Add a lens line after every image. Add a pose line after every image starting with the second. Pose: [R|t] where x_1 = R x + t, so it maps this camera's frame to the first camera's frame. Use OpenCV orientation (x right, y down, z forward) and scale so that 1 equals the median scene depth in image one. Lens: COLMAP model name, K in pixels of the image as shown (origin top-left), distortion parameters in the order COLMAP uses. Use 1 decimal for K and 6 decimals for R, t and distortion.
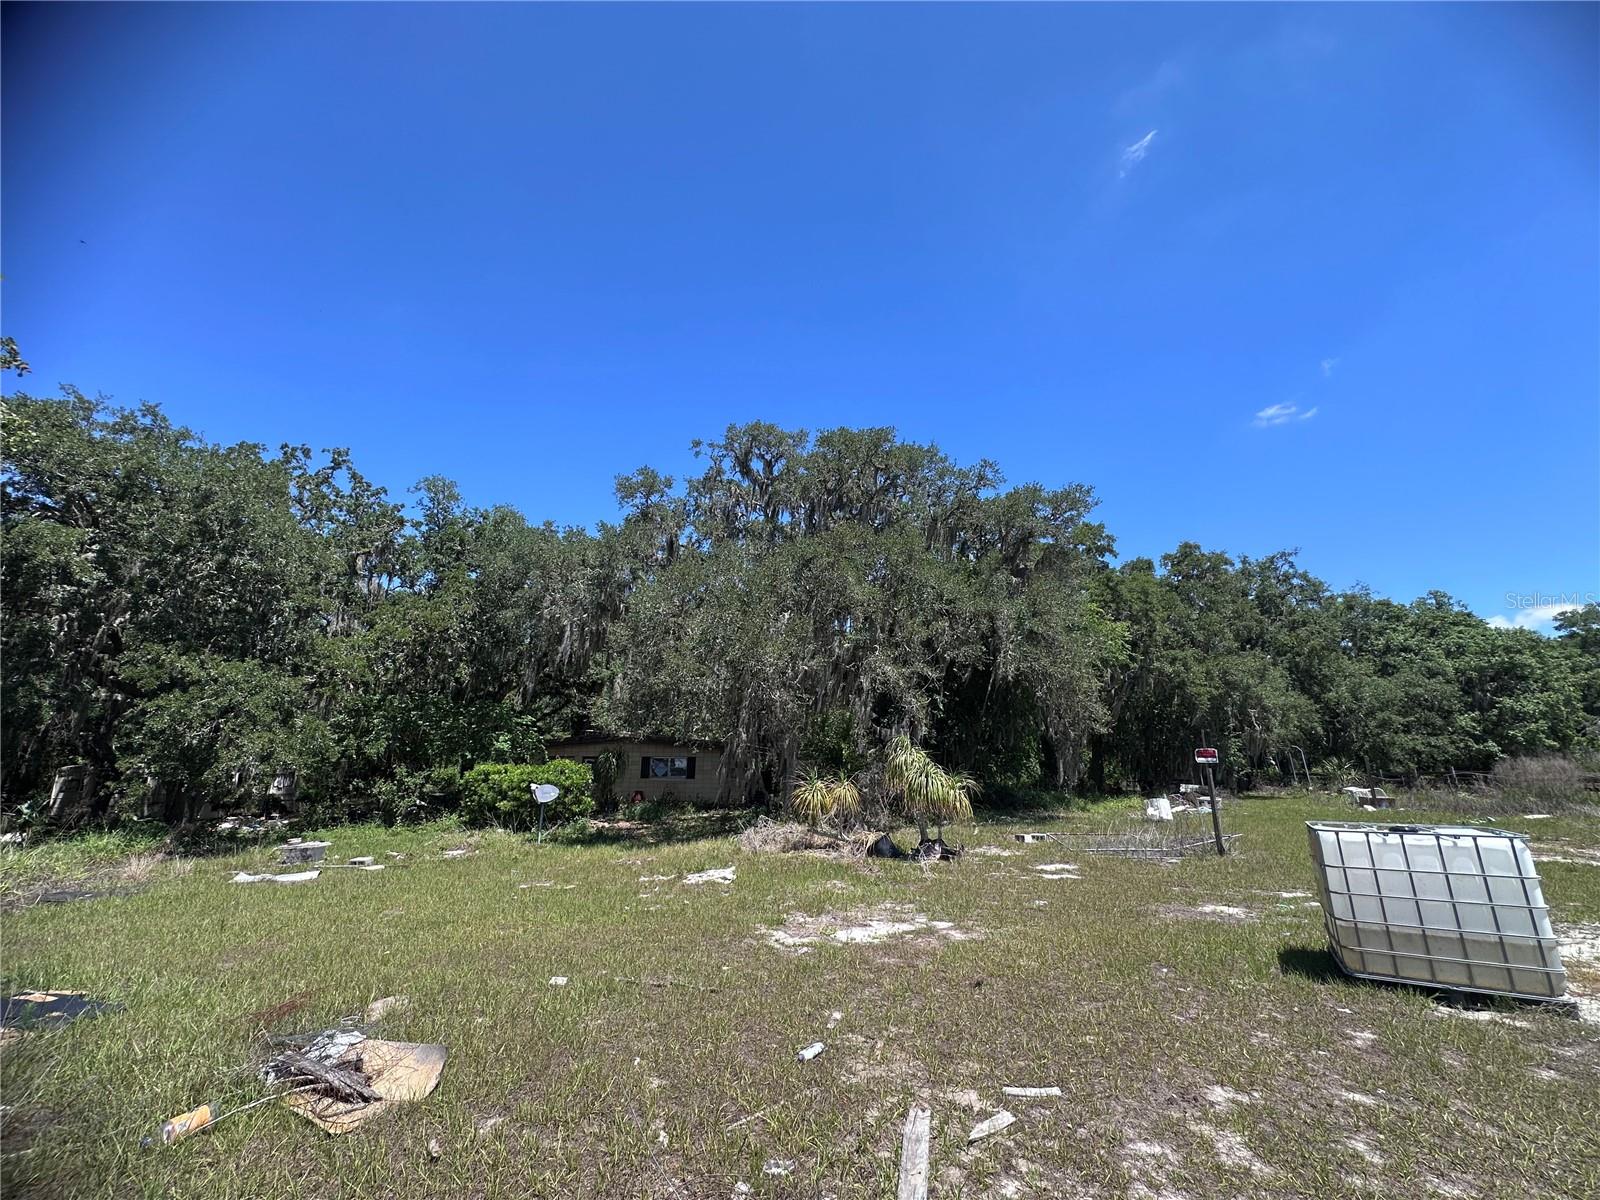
lens RADIAL K [[641.2, 0, 800.7], [0, 641.2, 598.8], [0, 0, 1]] dist [-0.005694, 0.001242]
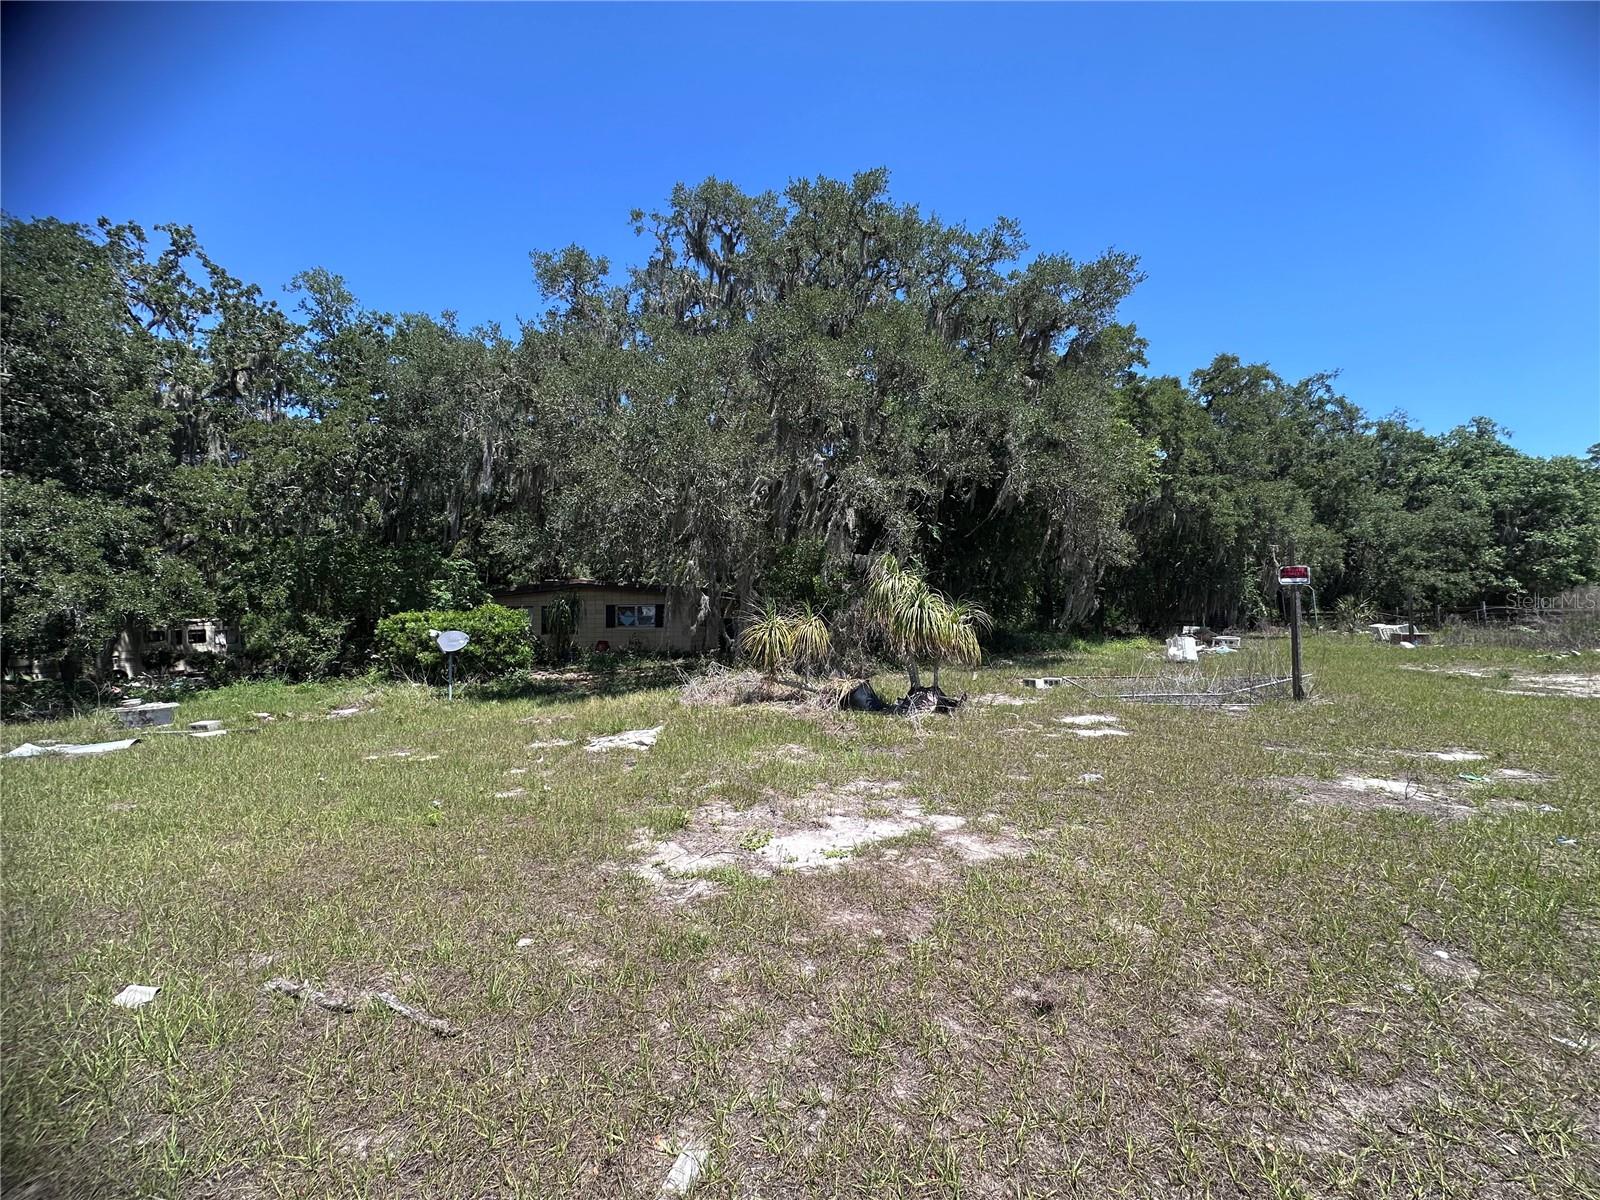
lens RADIAL K [[641.2, 0, 801.6], [0, 641.2, 601.1], [0, 0, 1]] dist [-0.005694, 0.001242]
pose [[0.999759, -0.014808, 0.016220, 0.025462], [0.010773, 0.974205, 0.225408, 0.055017], [-0.019140, -0.225179, 0.974129, 0.151852]]
